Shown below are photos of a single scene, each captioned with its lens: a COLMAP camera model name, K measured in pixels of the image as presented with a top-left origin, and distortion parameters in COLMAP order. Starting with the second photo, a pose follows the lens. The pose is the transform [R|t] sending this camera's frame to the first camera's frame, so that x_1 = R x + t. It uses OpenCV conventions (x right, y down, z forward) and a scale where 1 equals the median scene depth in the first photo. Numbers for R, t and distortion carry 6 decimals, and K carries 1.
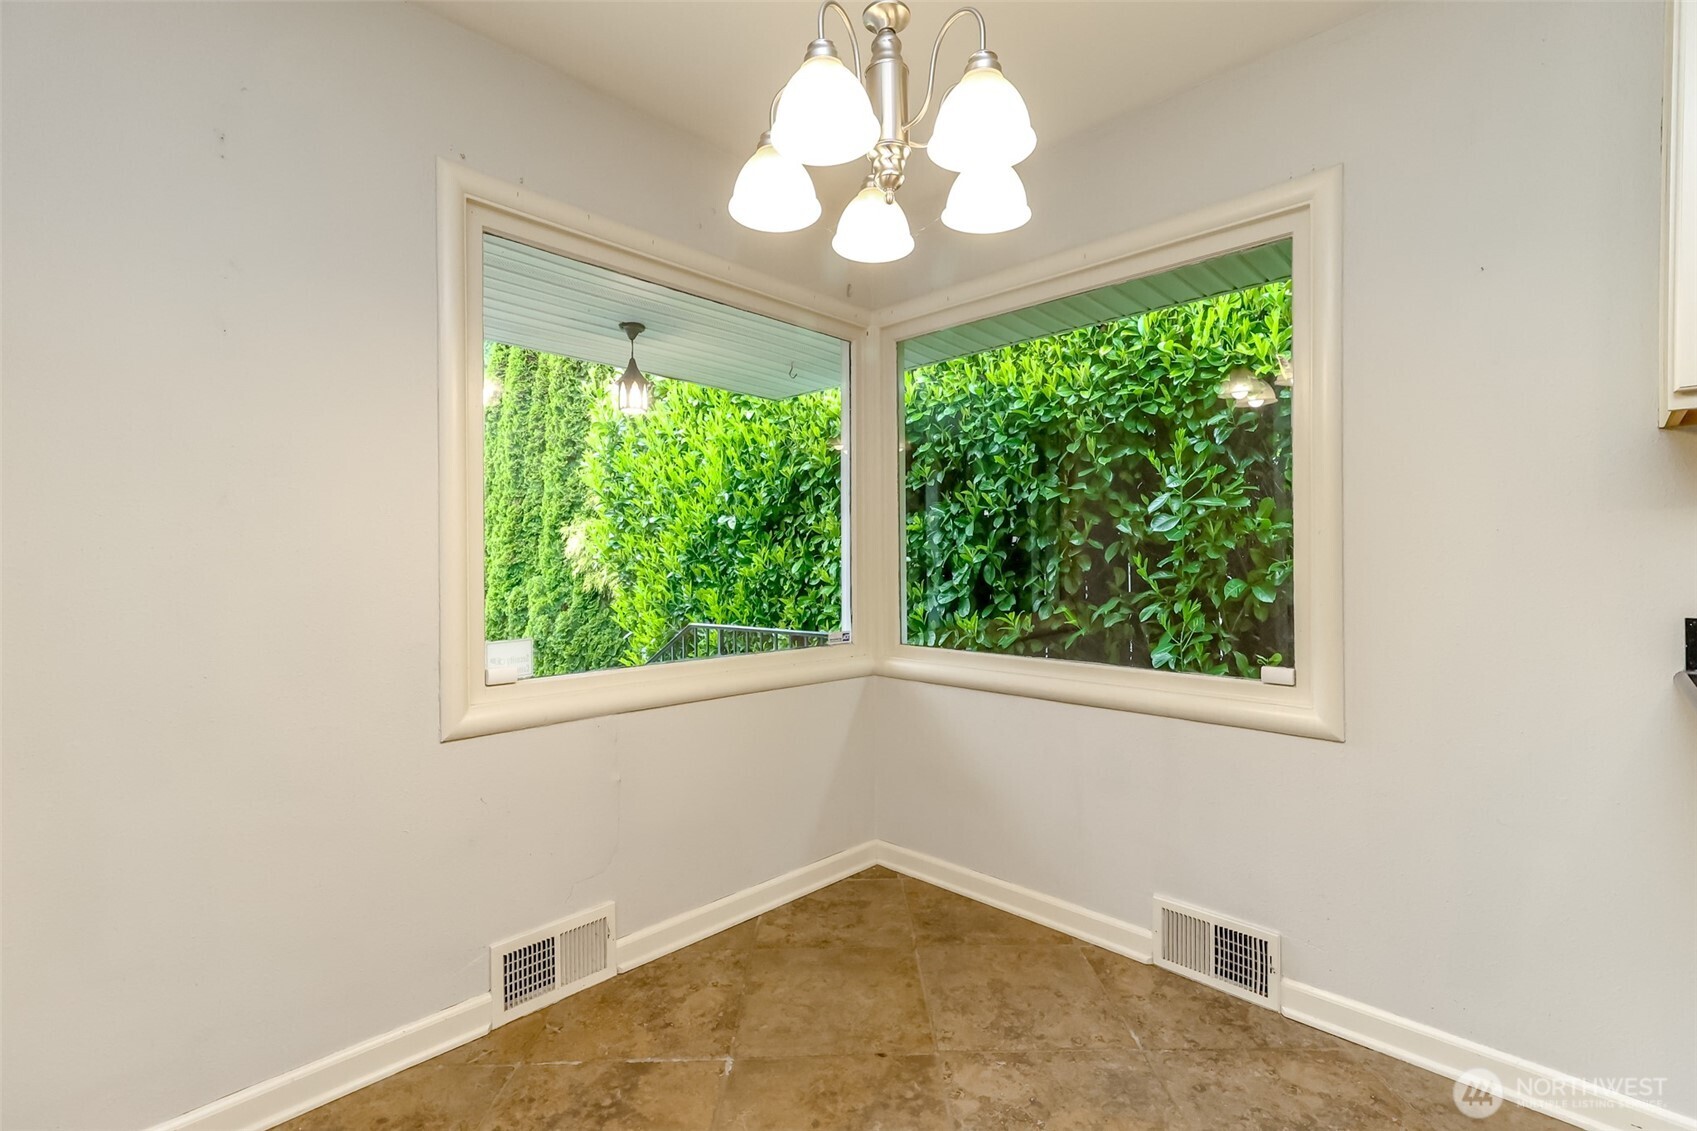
lens RADIAL K [[773.5, 0, 870.8], [0, 773.5, 551.6], [0, 0, 1]] dist [0.017795, 0.002991]
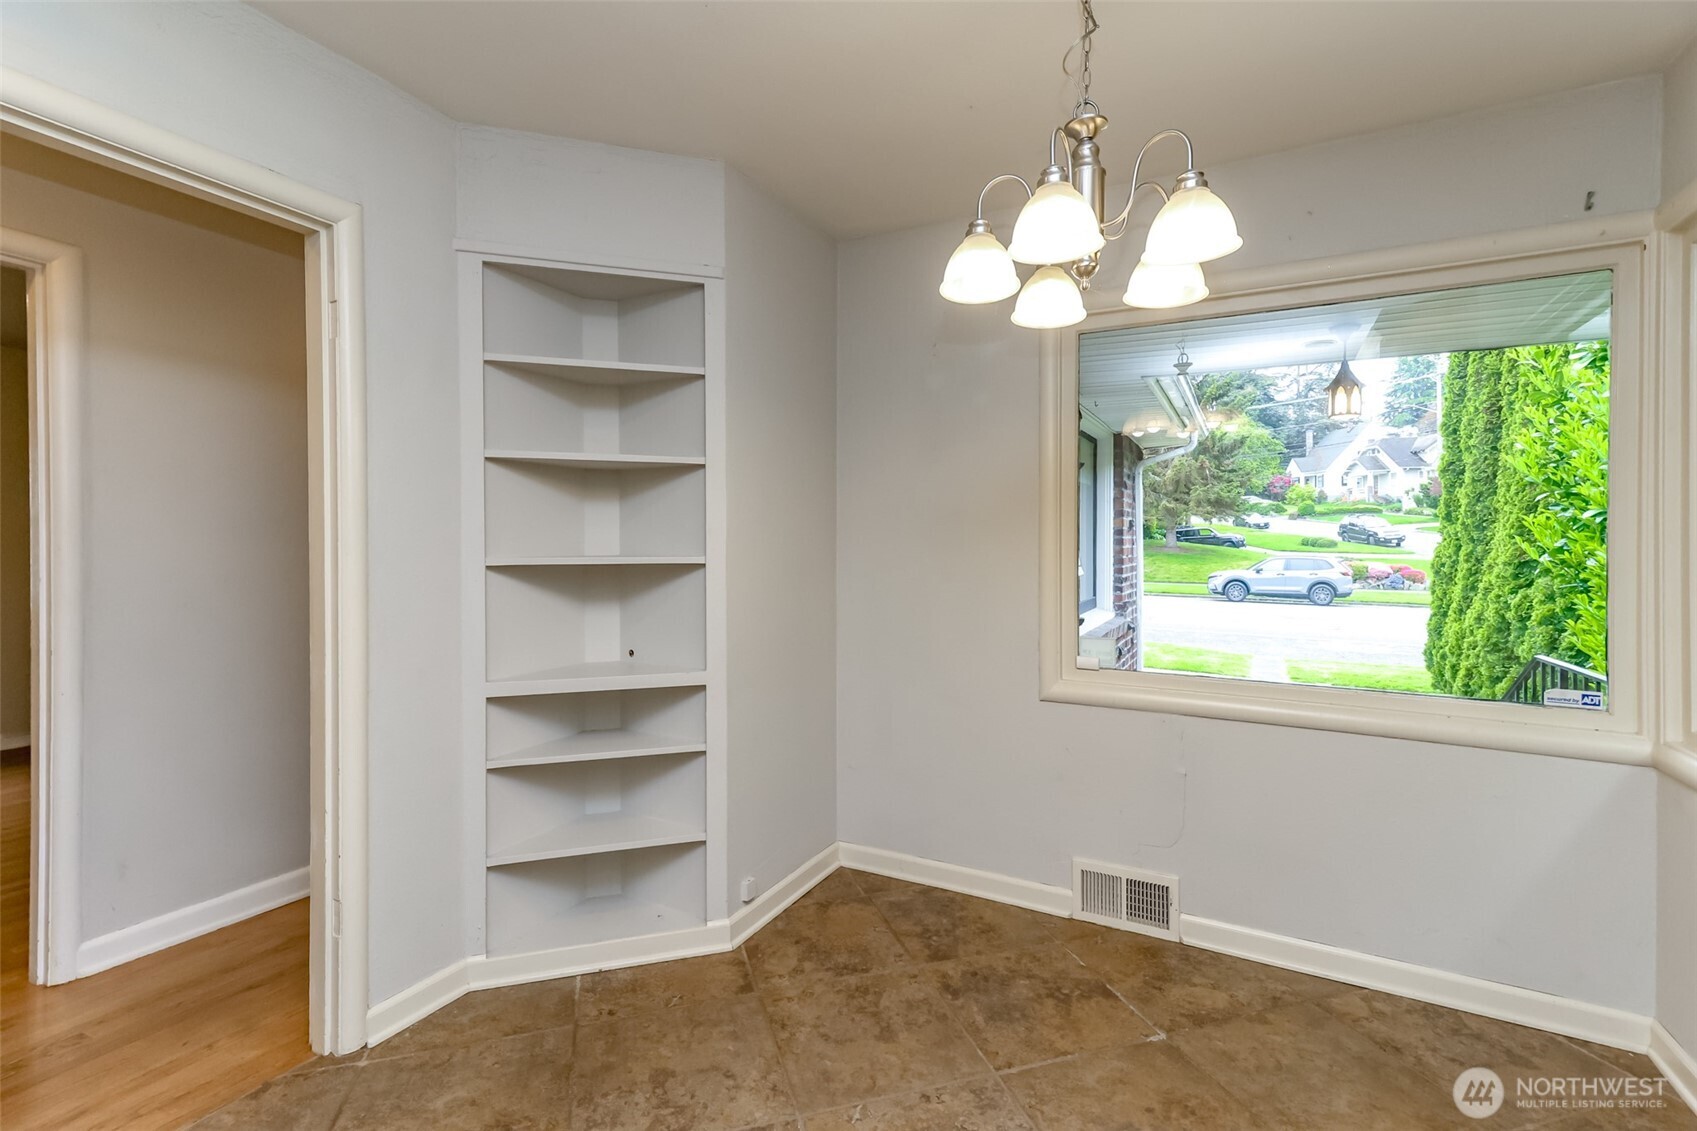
lens RADIAL K [[773.5, 0, 836.8], [0, 773.5, 550.3], [0, 0, 1]] dist [0.017795, 0.002991]
pose [[0.265073, 0.014250, -0.964123, 0.723350], [0.004292, 0.999863, 0.015959, -0.058866], [0.964219, -0.008368, 0.264976, 0.248112]]
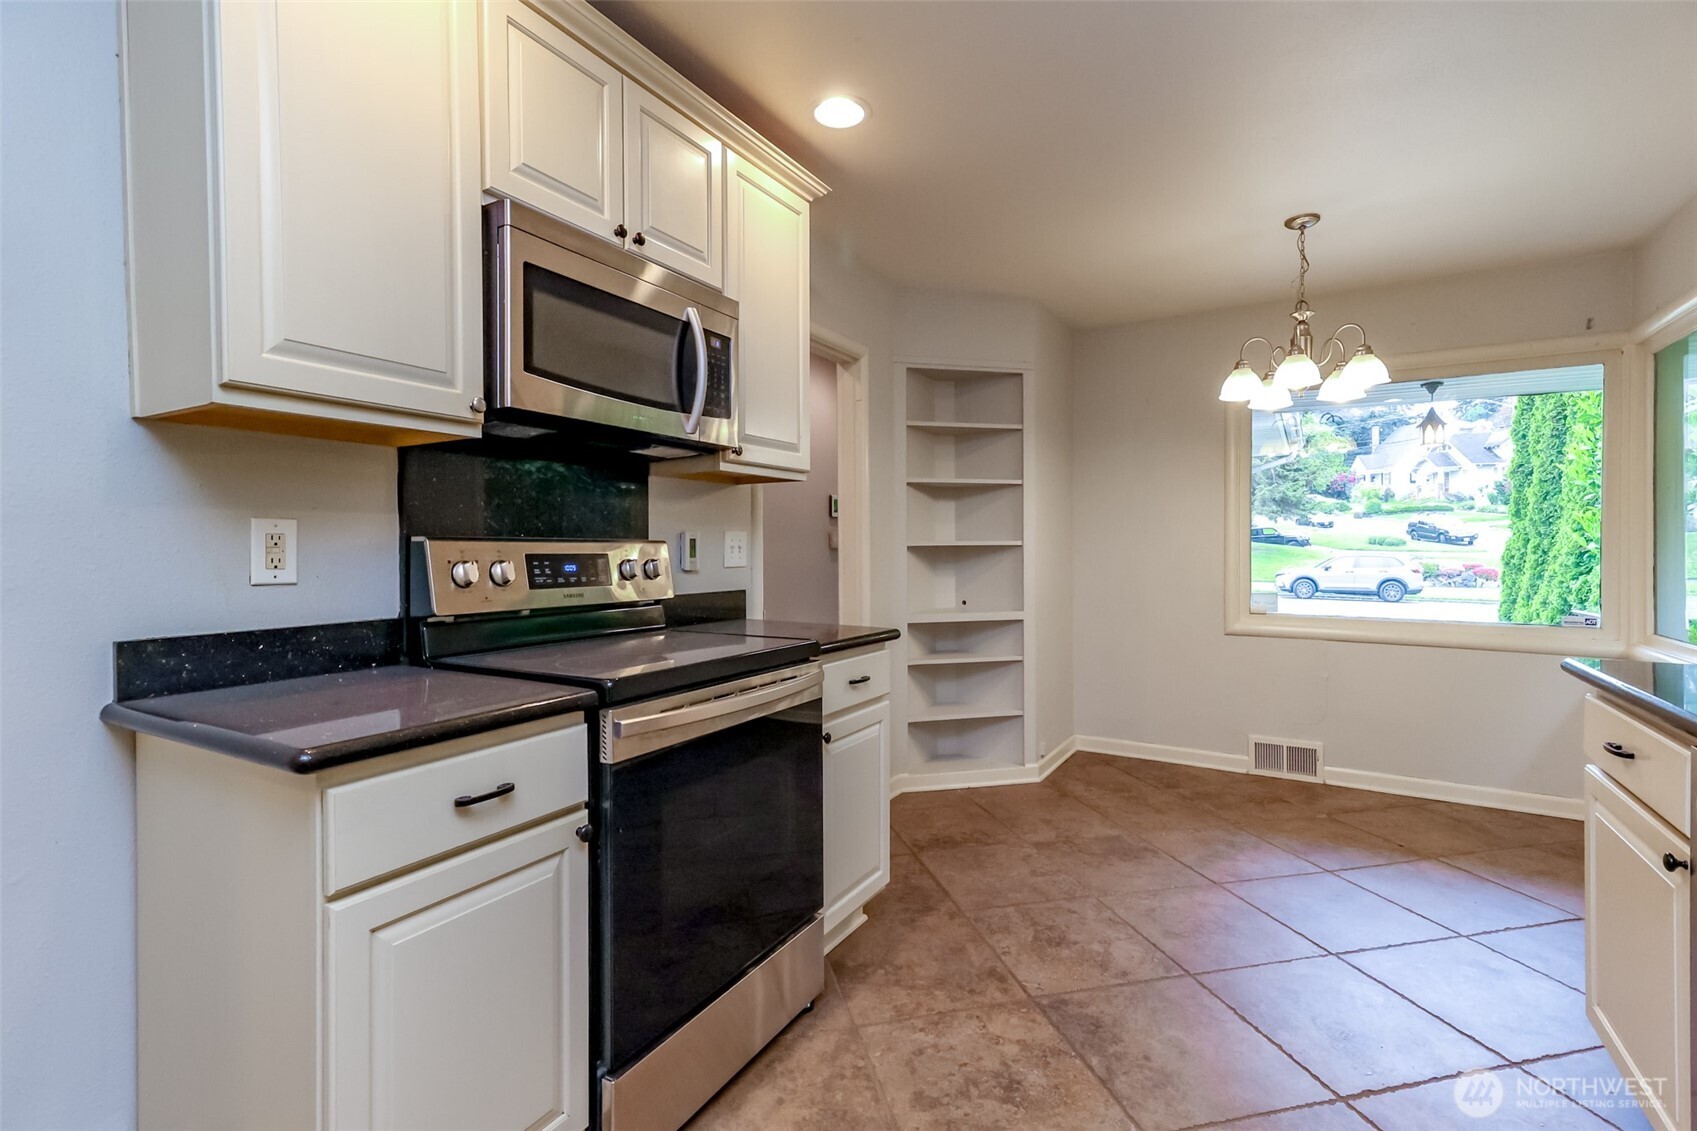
lens RADIAL K [[773.5, 0, 840.6], [0, 773.5, 558.8], [0, 0, 1]] dist [0.017795, 0.002991]
pose [[0.212603, 0.020750, -0.976918, 1.354832], [0.009933, 0.999677, 0.023395, -0.034962], [0.977088, -0.014677, 0.212328, -0.532200]]
